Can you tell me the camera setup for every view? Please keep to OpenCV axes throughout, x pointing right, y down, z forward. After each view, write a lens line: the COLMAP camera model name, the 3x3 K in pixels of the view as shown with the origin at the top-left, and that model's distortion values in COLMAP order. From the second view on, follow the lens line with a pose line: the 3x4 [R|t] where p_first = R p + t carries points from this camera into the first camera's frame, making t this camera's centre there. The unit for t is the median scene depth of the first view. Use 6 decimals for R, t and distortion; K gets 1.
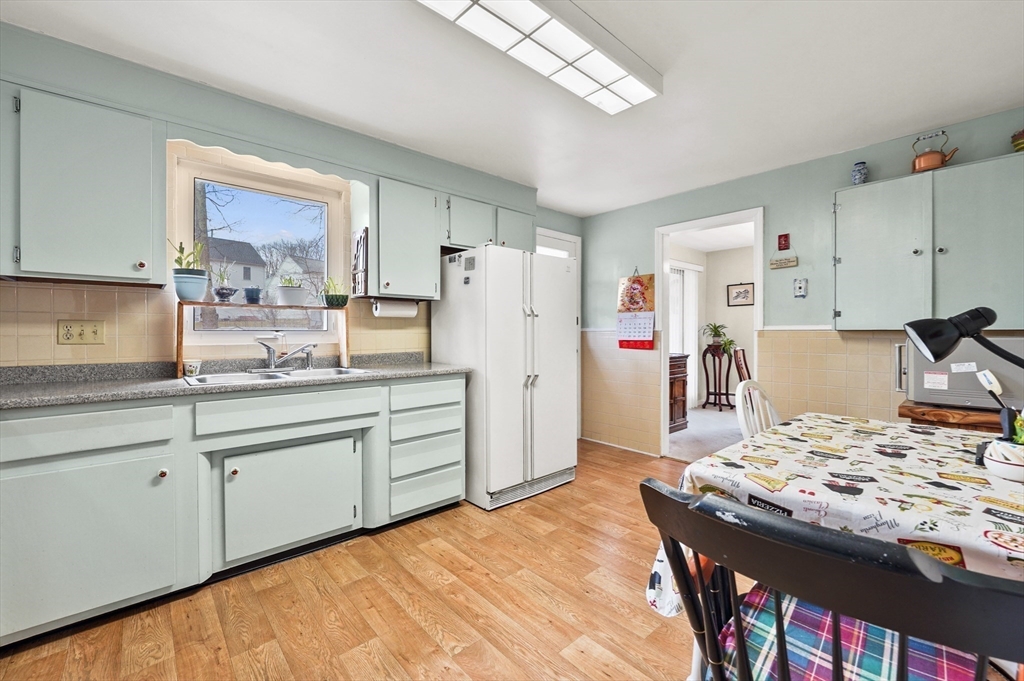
lens RADIAL K [[418.5, 0, 513.3], [0, 418.5, 337.8], [0, 0, 1]] dist [-0.008174, -0.002140]
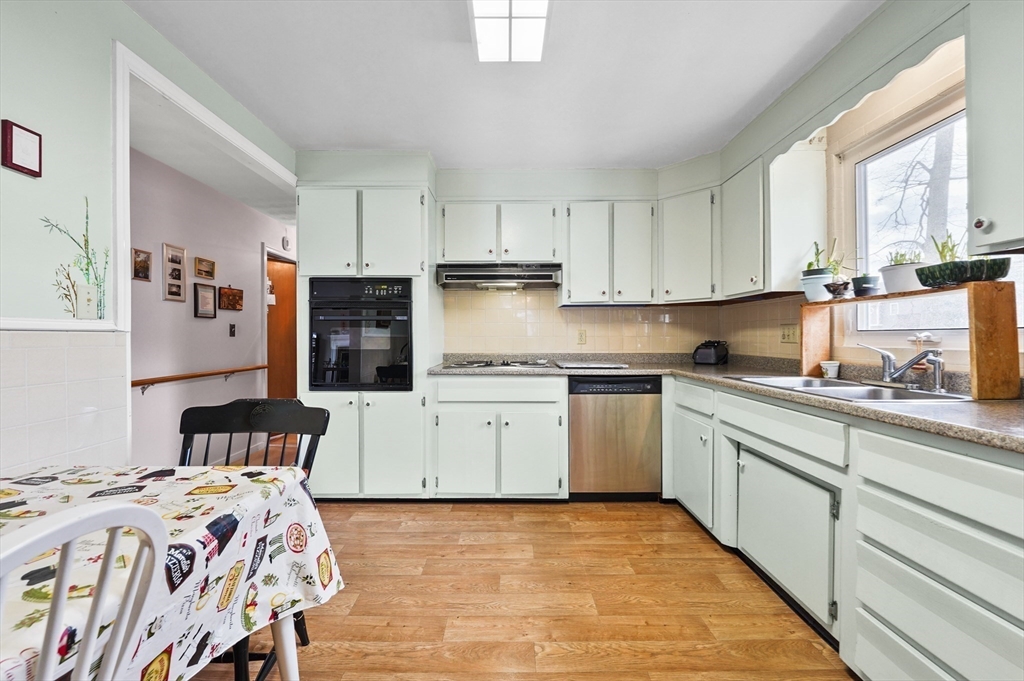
lens RADIAL K [[418.5, 0, 507.6], [0, 418.5, 339.7], [0, 0, 1]] dist [-0.008174, -0.002140]
pose [[-0.673806, 0.008058, -0.738864, 0.524313], [-0.003193, 0.999899, 0.013817, -0.009379], [0.738901, 0.011669, -0.673713, 1.294939]]
